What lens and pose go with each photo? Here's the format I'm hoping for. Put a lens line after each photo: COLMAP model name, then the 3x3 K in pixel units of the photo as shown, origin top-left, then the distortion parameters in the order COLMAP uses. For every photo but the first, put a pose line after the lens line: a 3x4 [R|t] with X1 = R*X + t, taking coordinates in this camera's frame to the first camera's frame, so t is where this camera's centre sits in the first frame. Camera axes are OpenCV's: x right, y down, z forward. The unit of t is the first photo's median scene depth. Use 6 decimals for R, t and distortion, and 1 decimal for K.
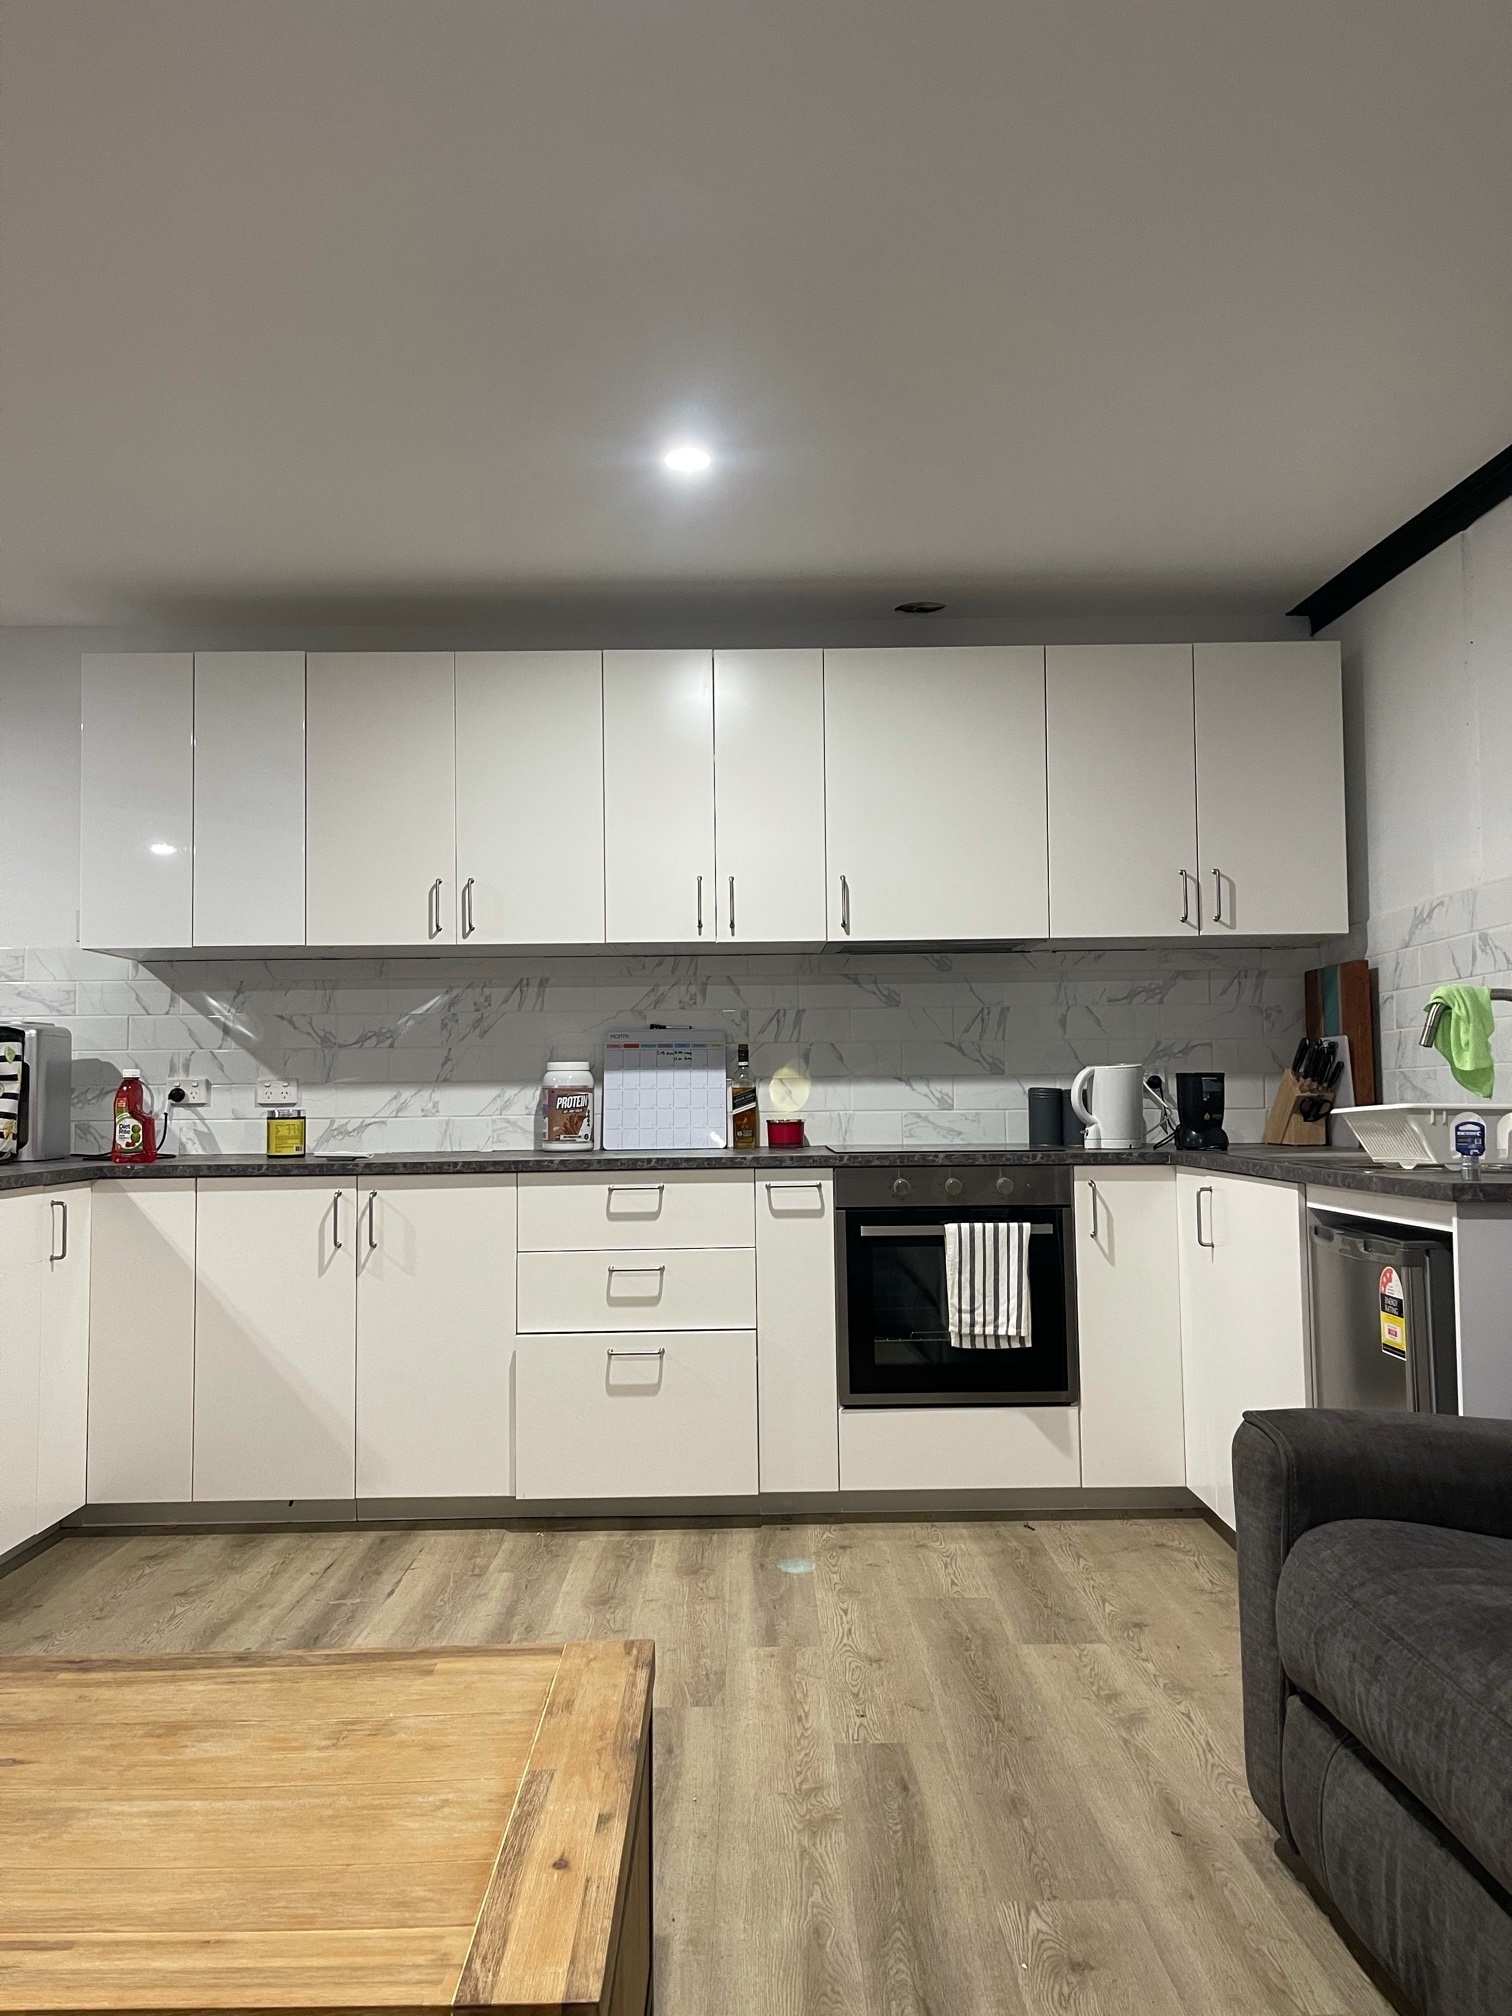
lens RADIAL K [[1525.7, 0, 758.7], [0, 1525.7, 1008.8], [0, 0, 1]] dist [-0.000513, -0.003862]
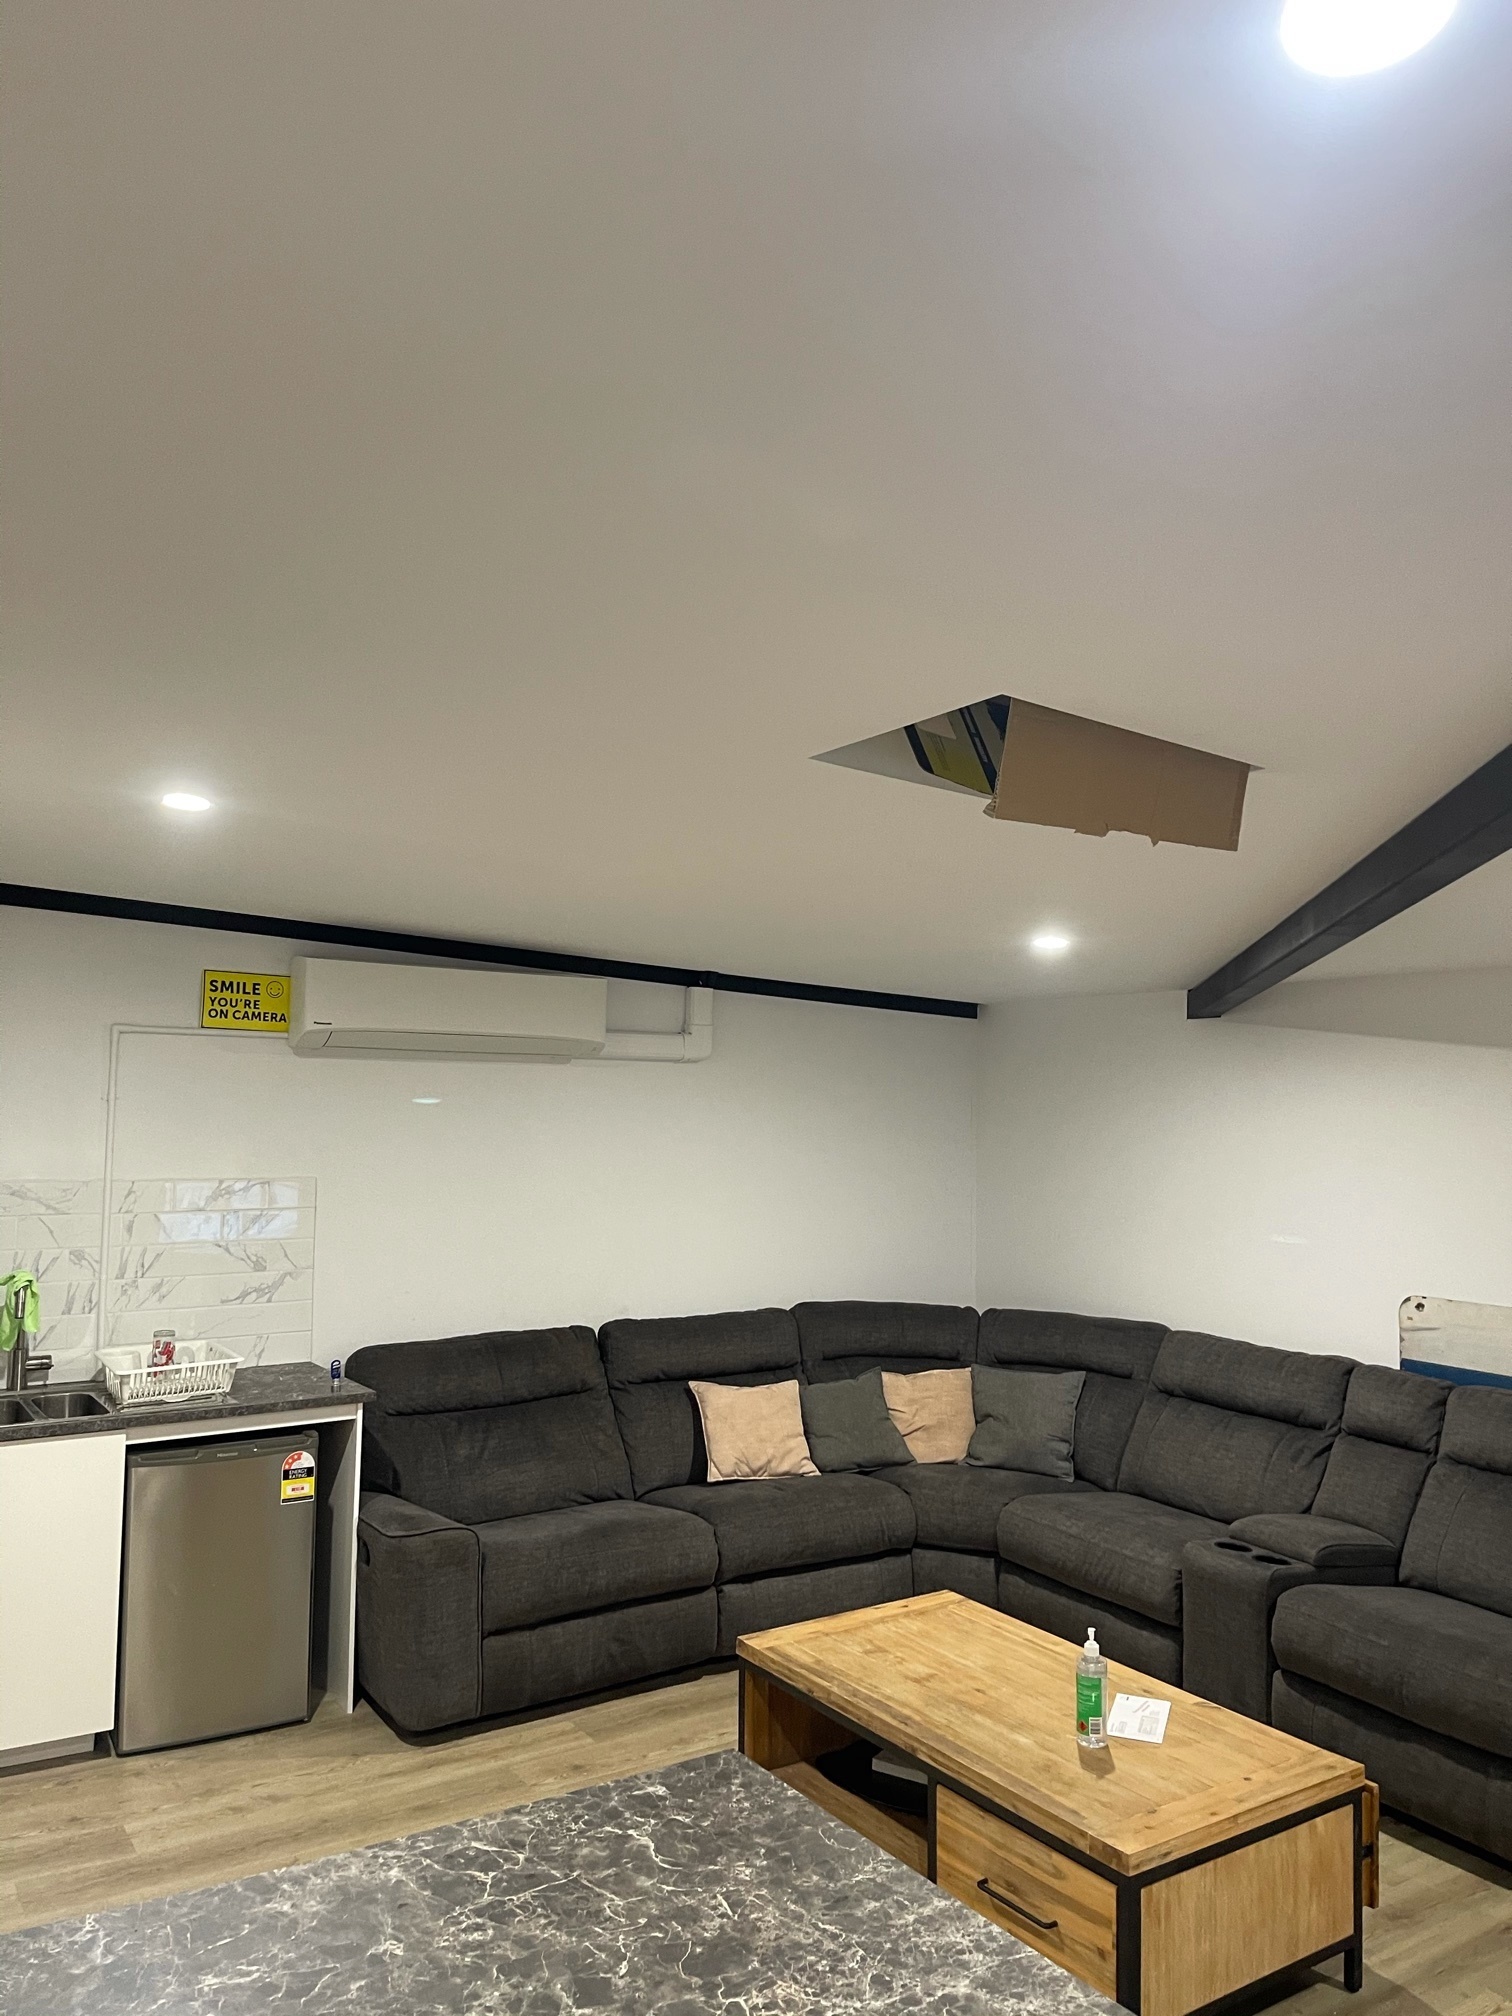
lens RADIAL K [[1525.7, 0, 759.7], [0, 1525.7, 1007.6], [0, 0, 1]] dist [-0.000513, -0.003862]
pose [[-0.545013, 0.058687, 0.836371, -2.105264], [-0.056709, 0.992683, -0.106609, -0.278909], [-0.836507, -0.105533, -0.537697, 2.375587]]
